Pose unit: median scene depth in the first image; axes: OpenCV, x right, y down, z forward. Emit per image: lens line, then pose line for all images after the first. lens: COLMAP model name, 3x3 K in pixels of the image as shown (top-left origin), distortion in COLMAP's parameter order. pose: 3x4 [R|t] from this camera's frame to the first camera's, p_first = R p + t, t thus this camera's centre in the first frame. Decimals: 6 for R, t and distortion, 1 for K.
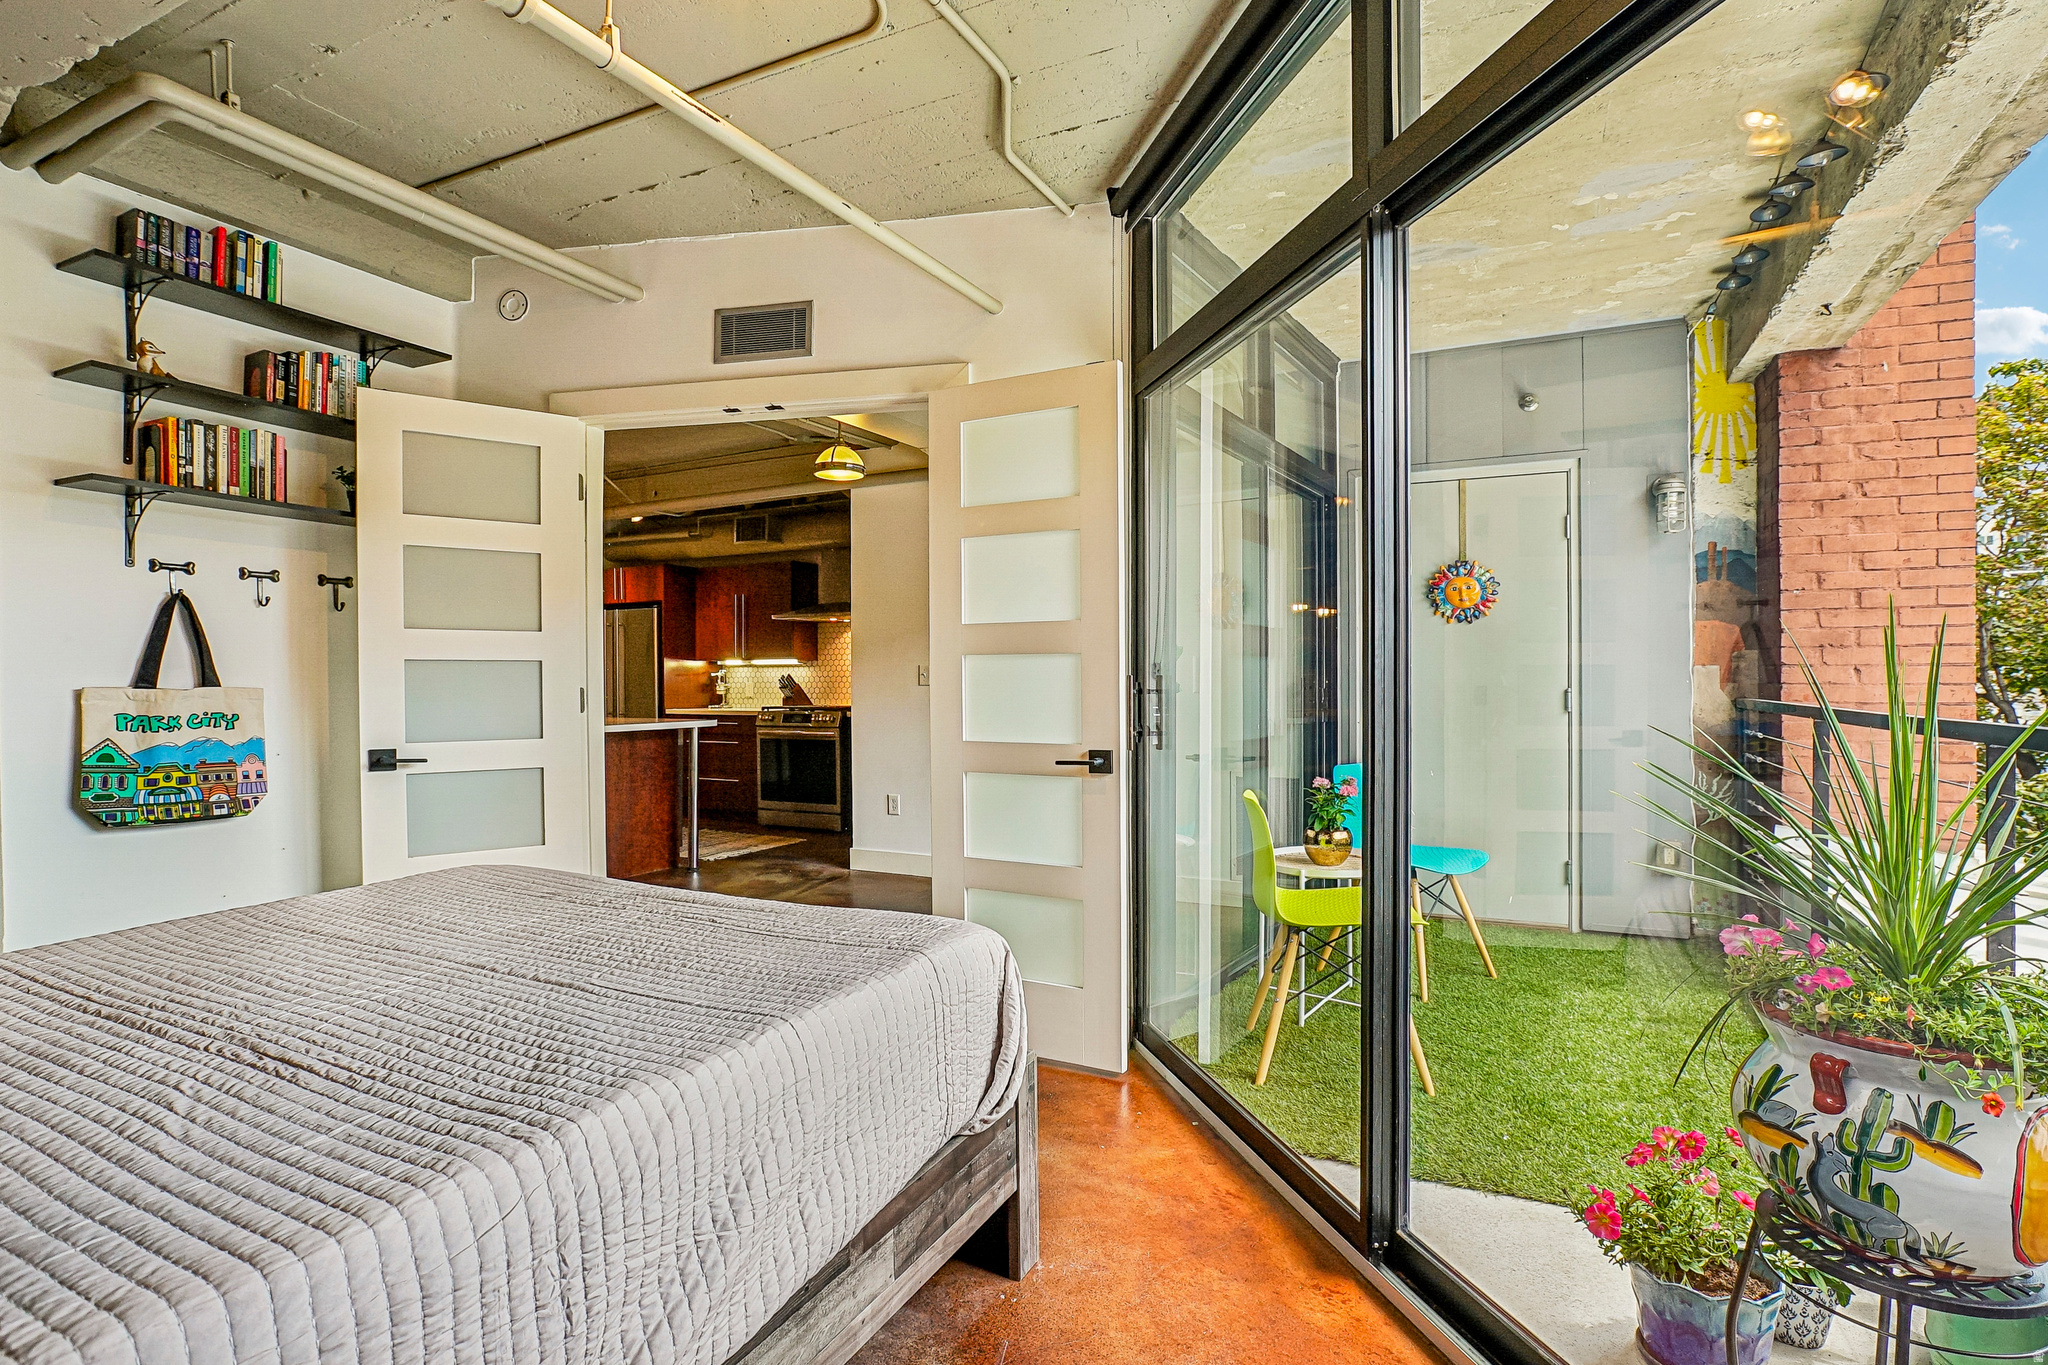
lens RADIAL K [[951.8, 0, 1045.9], [0, 951.8, 687.6], [0, 0, 1]] dist [-0.034760, 0.014648]
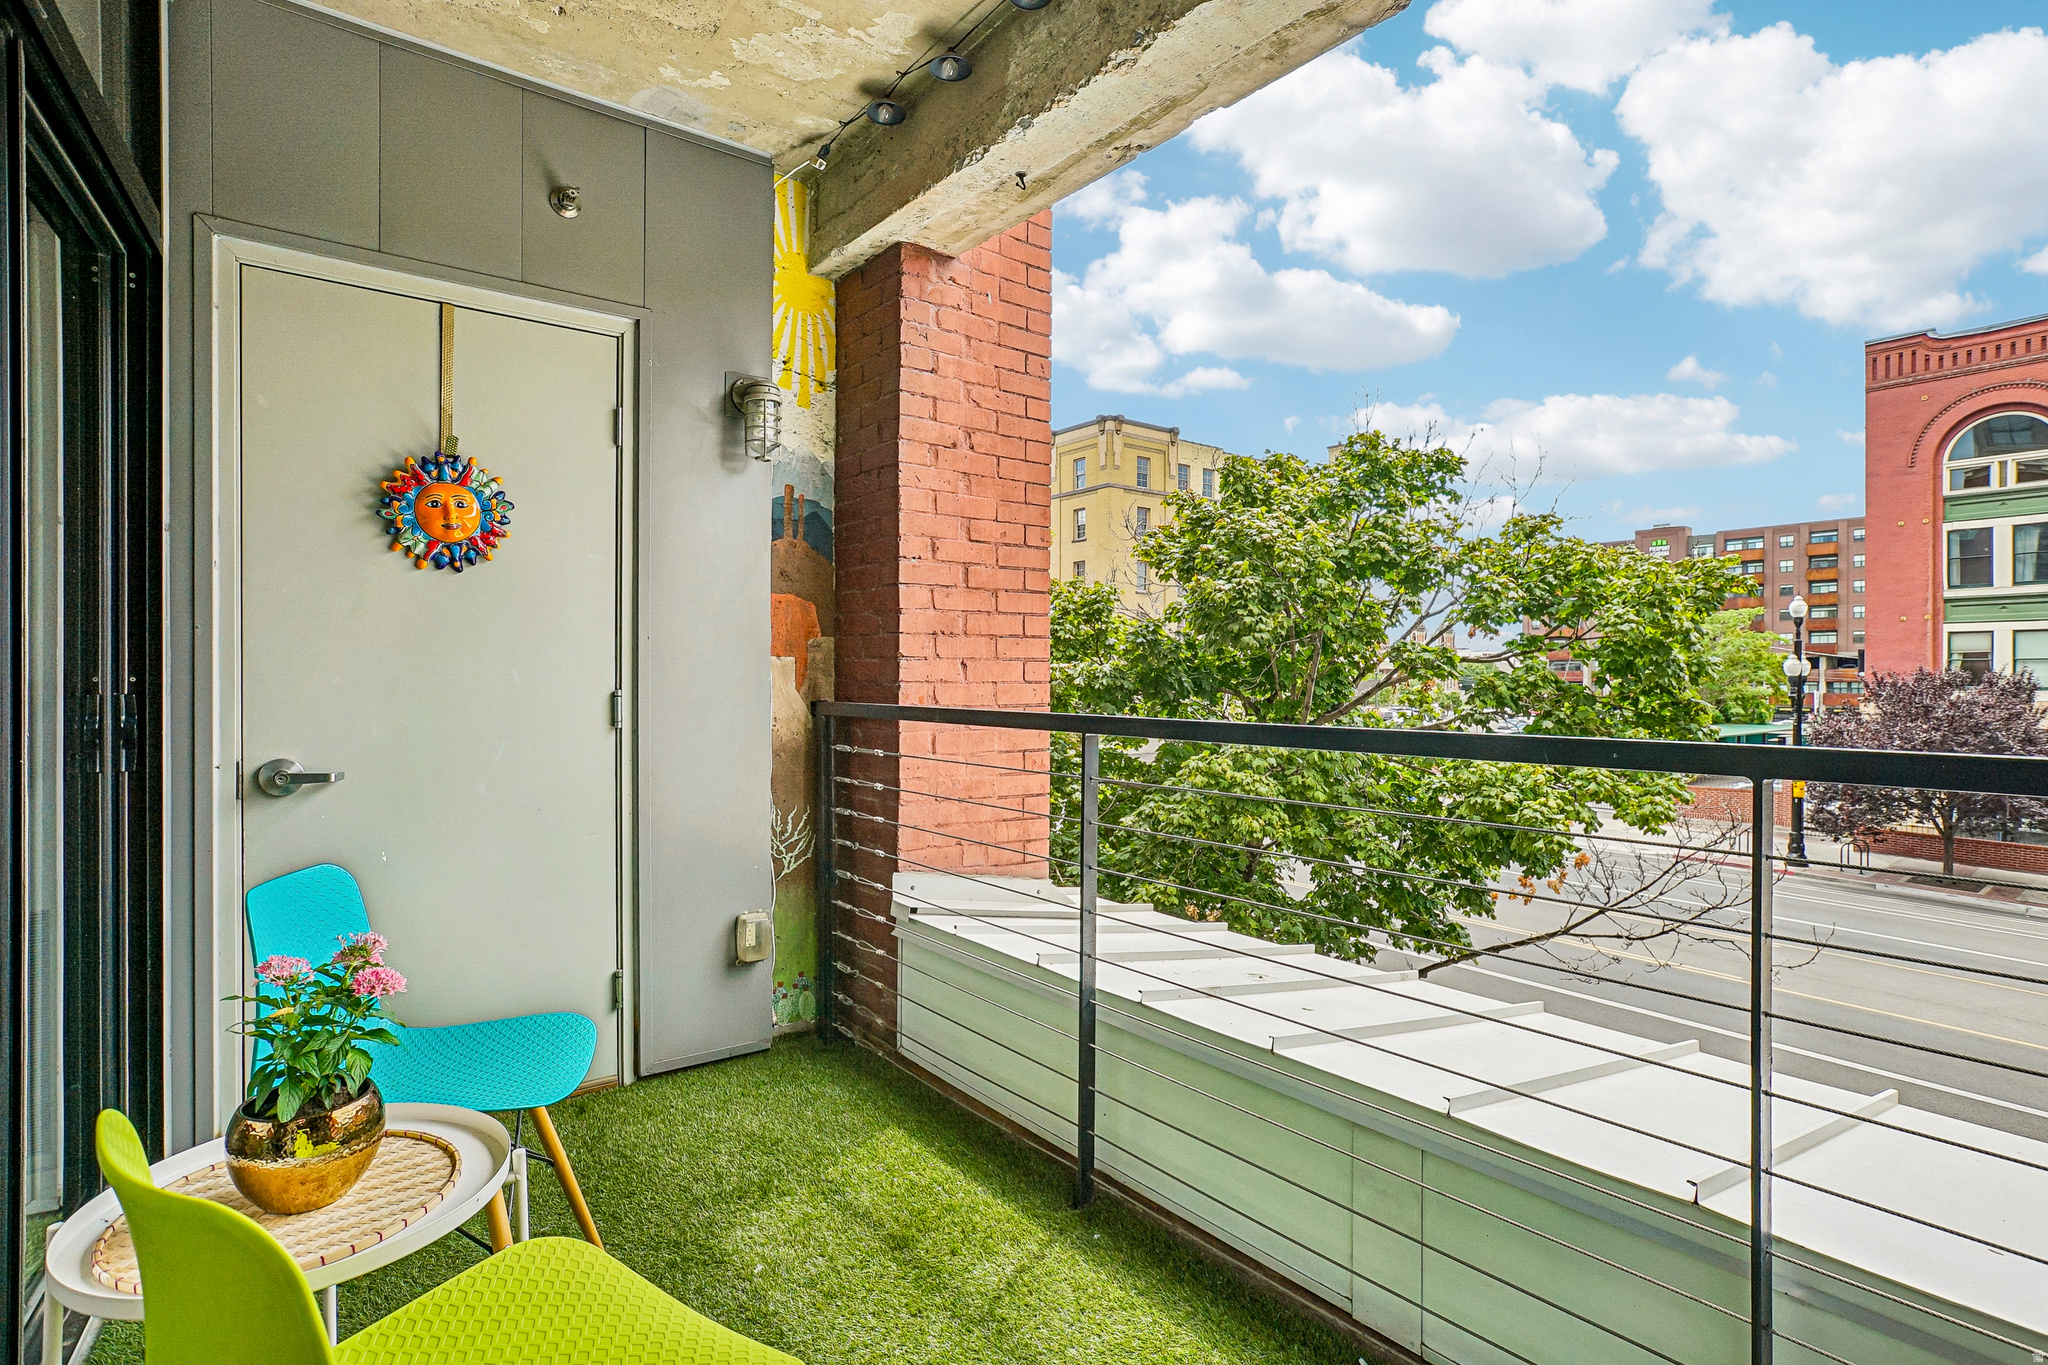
lens RADIAL K [[1090.6, 0, 1019.9], [0, 1090.6, 672.9], [0, 0, 1]] dist [-0.033574, 0.000185]
pose [[0.467333, 0.004392, 0.884071, 0.055848], [0.006631, 0.999942, -0.008473, -0.003011], [-0.884057, 0.009821, 0.467277, 0.459782]]
